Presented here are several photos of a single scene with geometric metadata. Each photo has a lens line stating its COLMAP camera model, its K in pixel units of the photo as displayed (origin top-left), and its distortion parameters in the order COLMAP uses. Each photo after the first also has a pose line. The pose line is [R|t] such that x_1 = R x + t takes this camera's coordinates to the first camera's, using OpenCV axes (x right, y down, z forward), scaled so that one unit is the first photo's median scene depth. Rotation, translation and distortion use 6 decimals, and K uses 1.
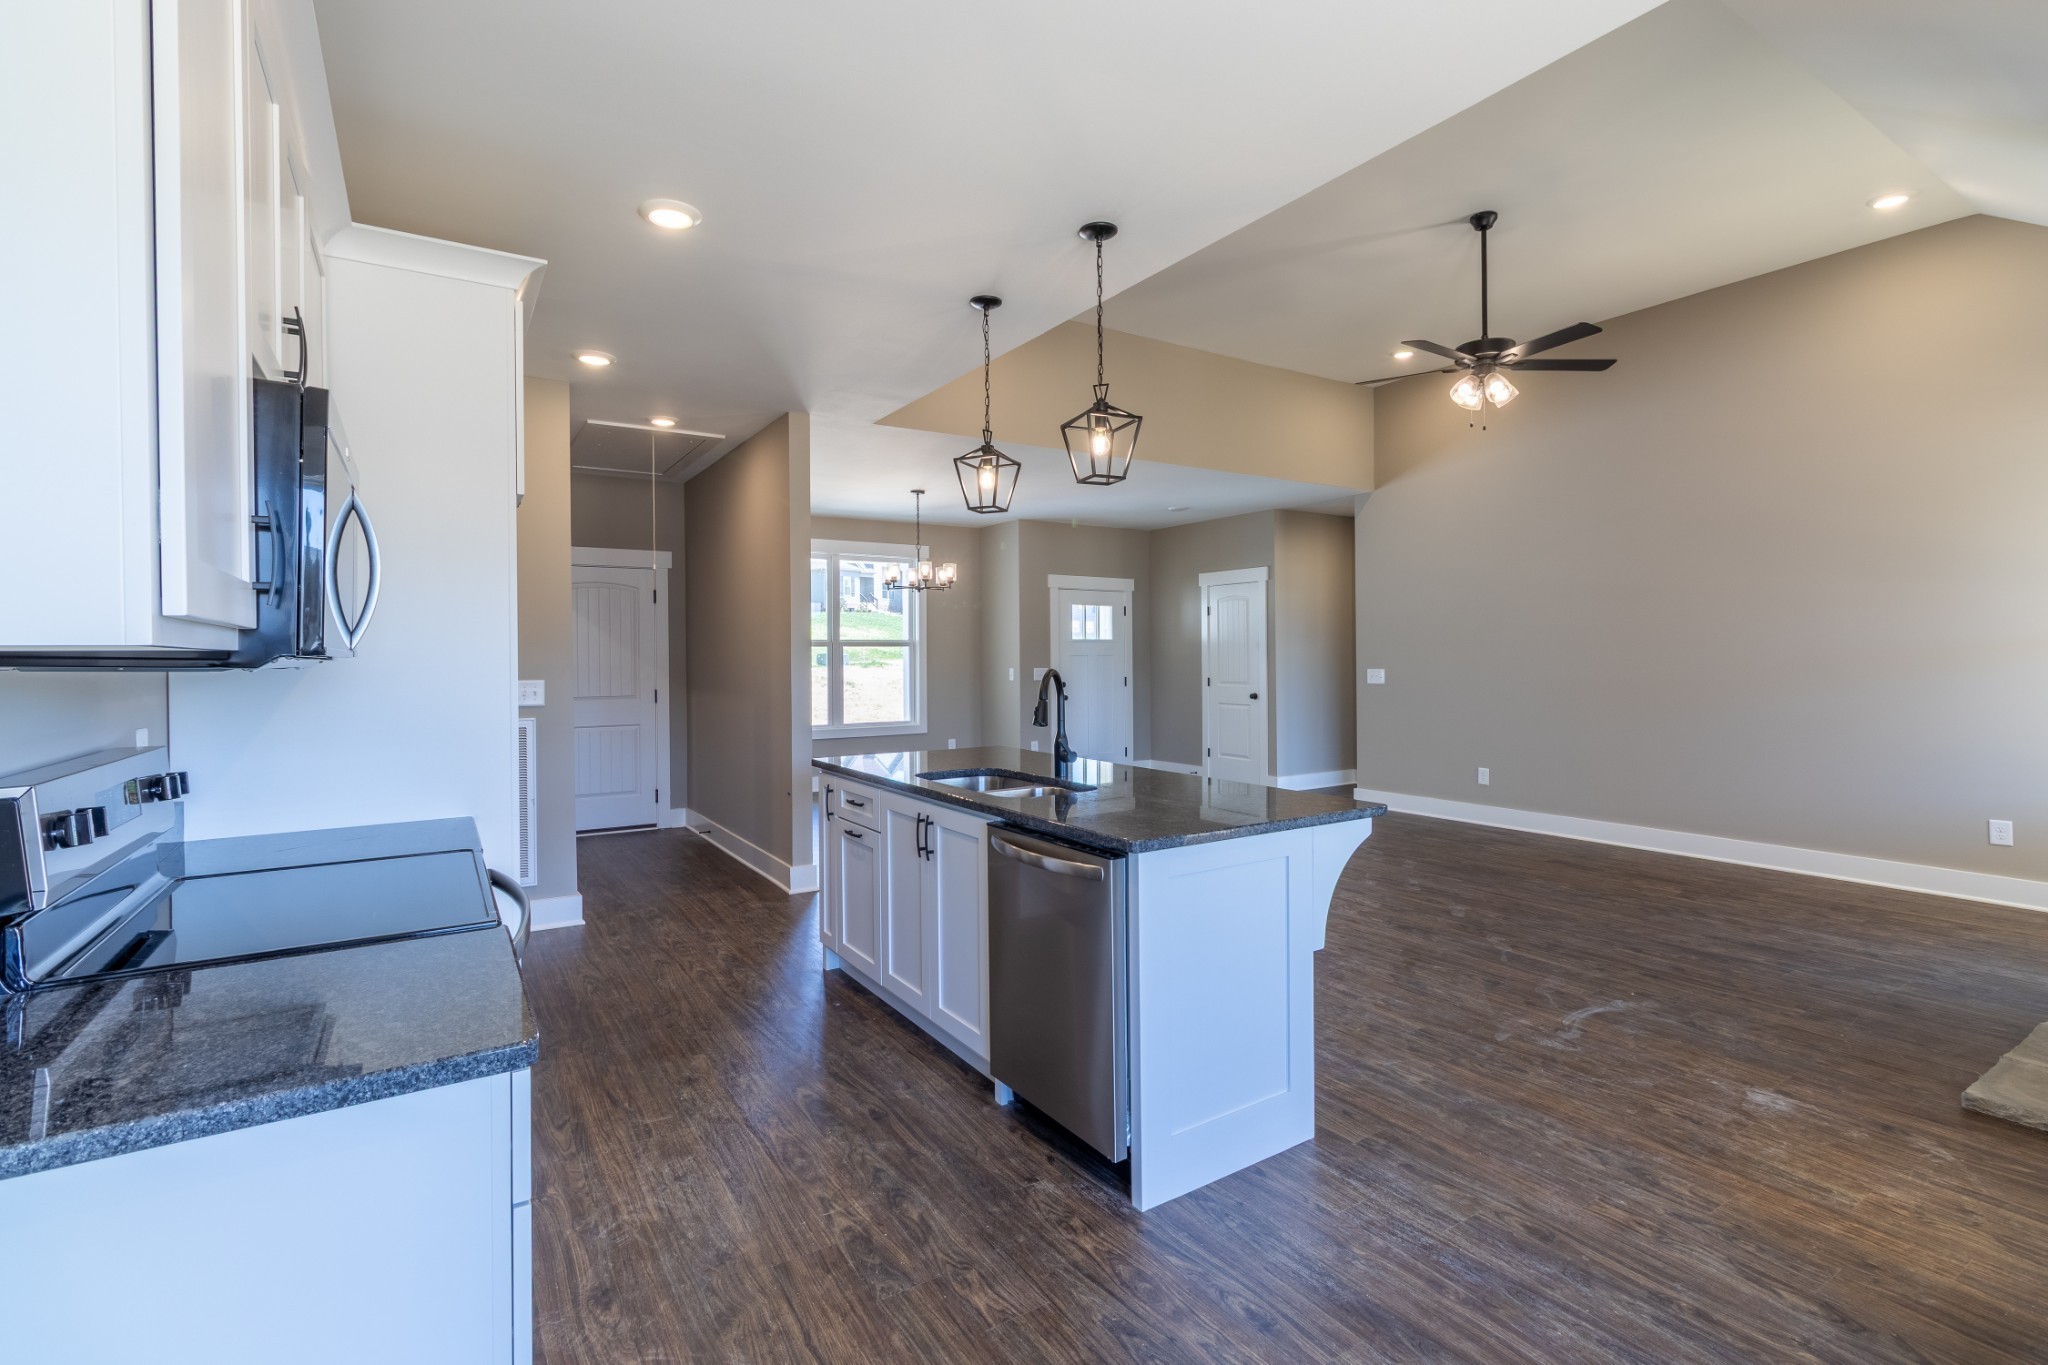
lens RADIAL K [[940.3, 0, 1028.6], [0, 940.3, 660.1], [0, 0, 1]] dist [0.001350, 0.000708]
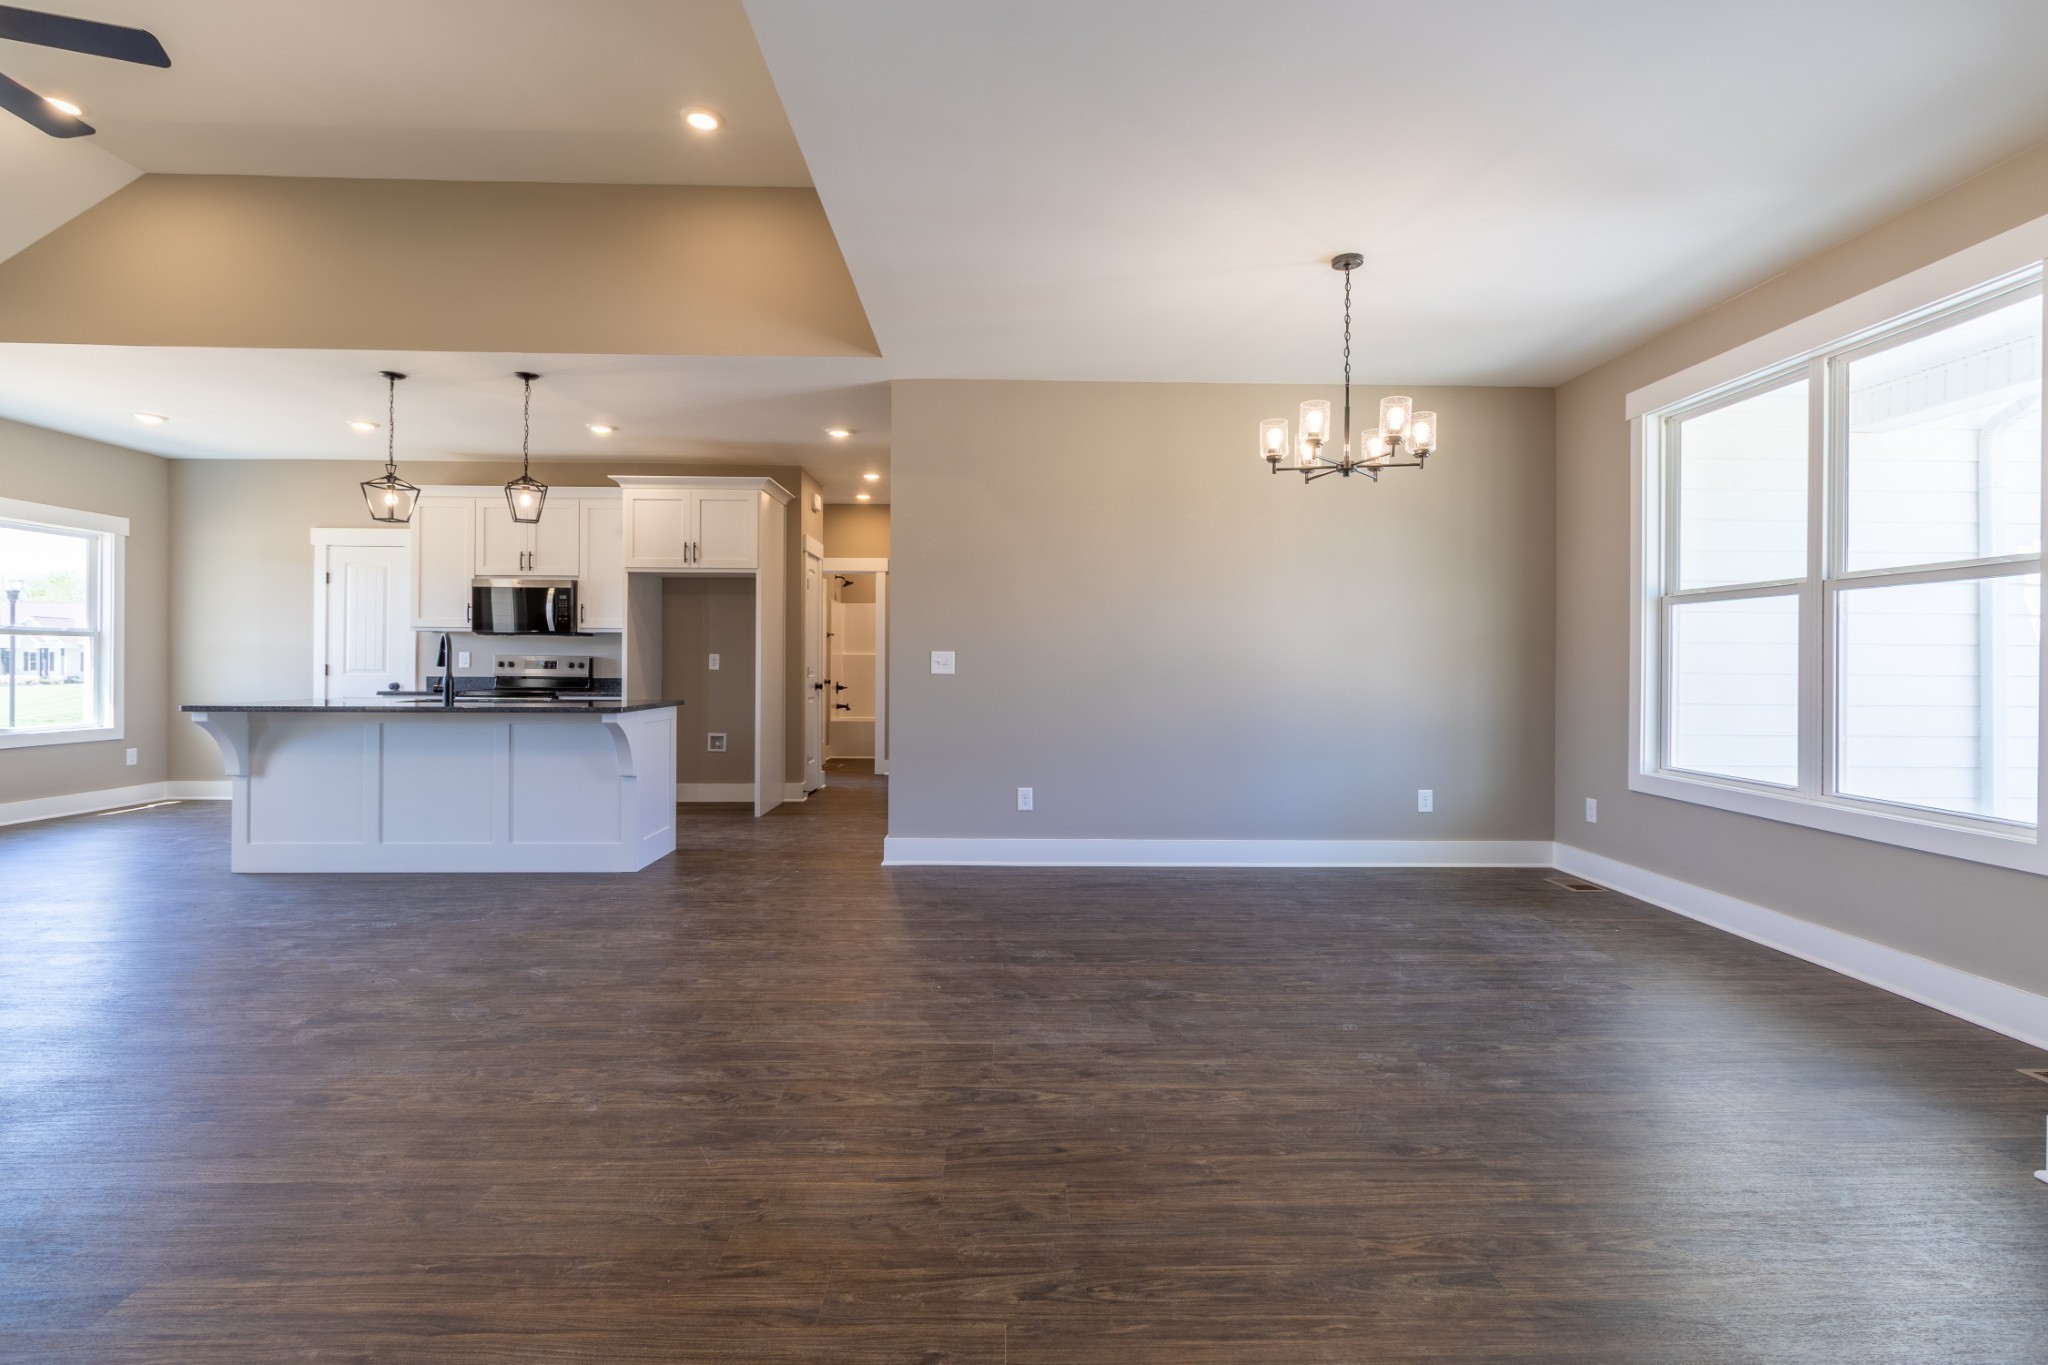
lens RADIAL K [[940.3, 0, 1028.6], [0, 940.3, 660.1], [0, 0, 1]] dist [0.001350, 0.000708]
pose [[-0.520060, 0.000769, -0.854130, 0.785456], [-0.007990, 0.999951, 0.005765, 0.034797], [0.854093, 0.009822, -0.520028, 2.409771]]
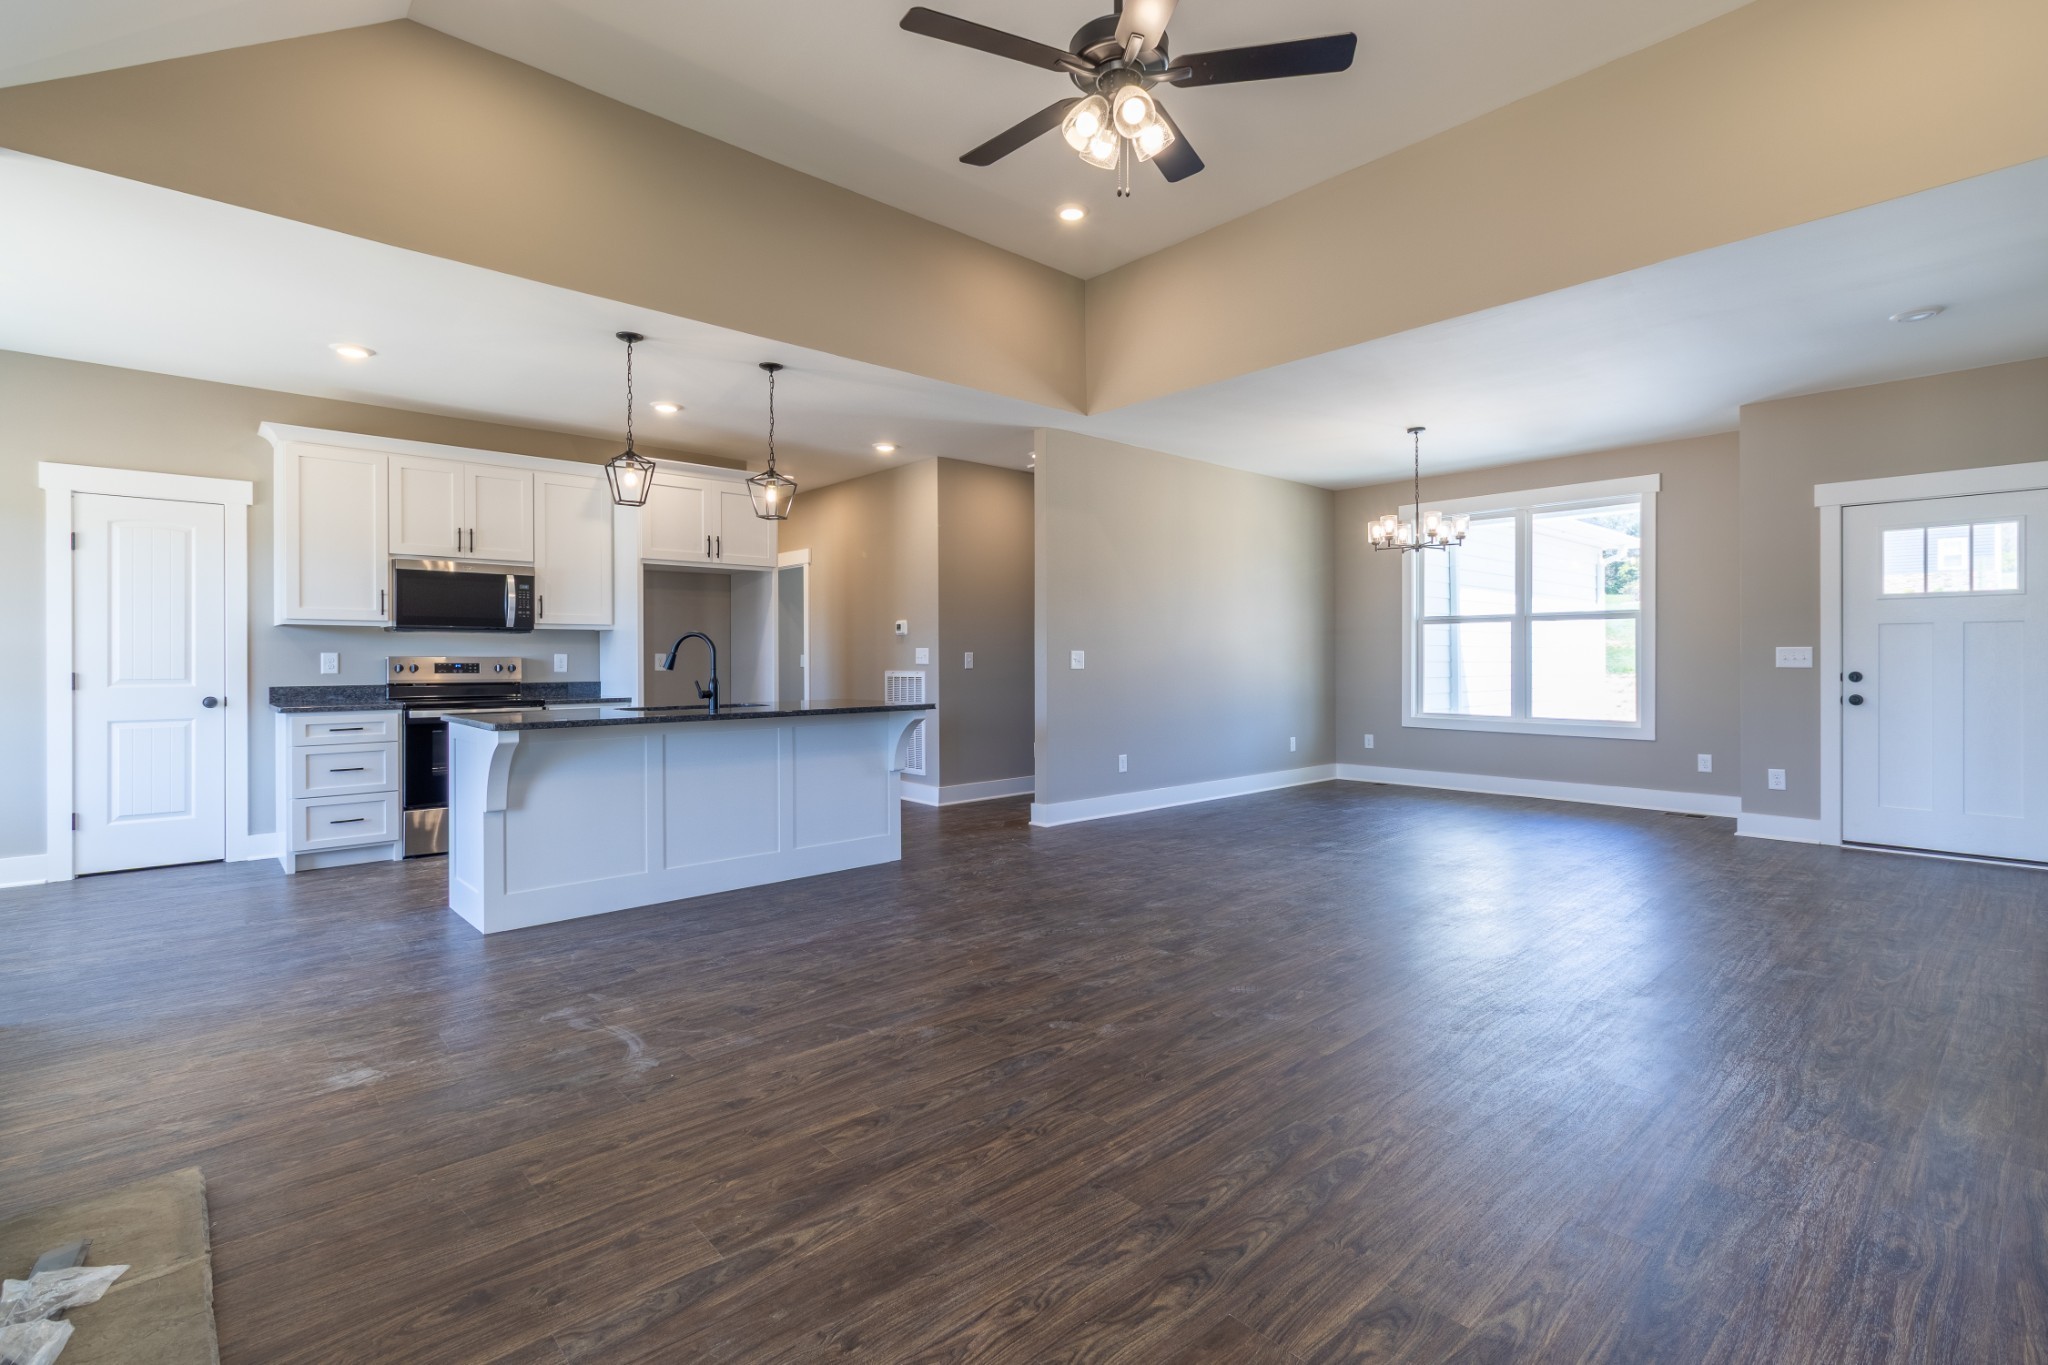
lens RADIAL K [[940.3, 0, 1028.6], [0, 940.3, 660.1], [0, 0, 1]] dist [0.001350, 0.000708]
pose [[0.167609, 0.006710, -0.985831, 1.384752], [-0.002681, 0.999976, 0.006351, 0.037530], [0.985850, 0.001579, 0.167623, 1.147686]]
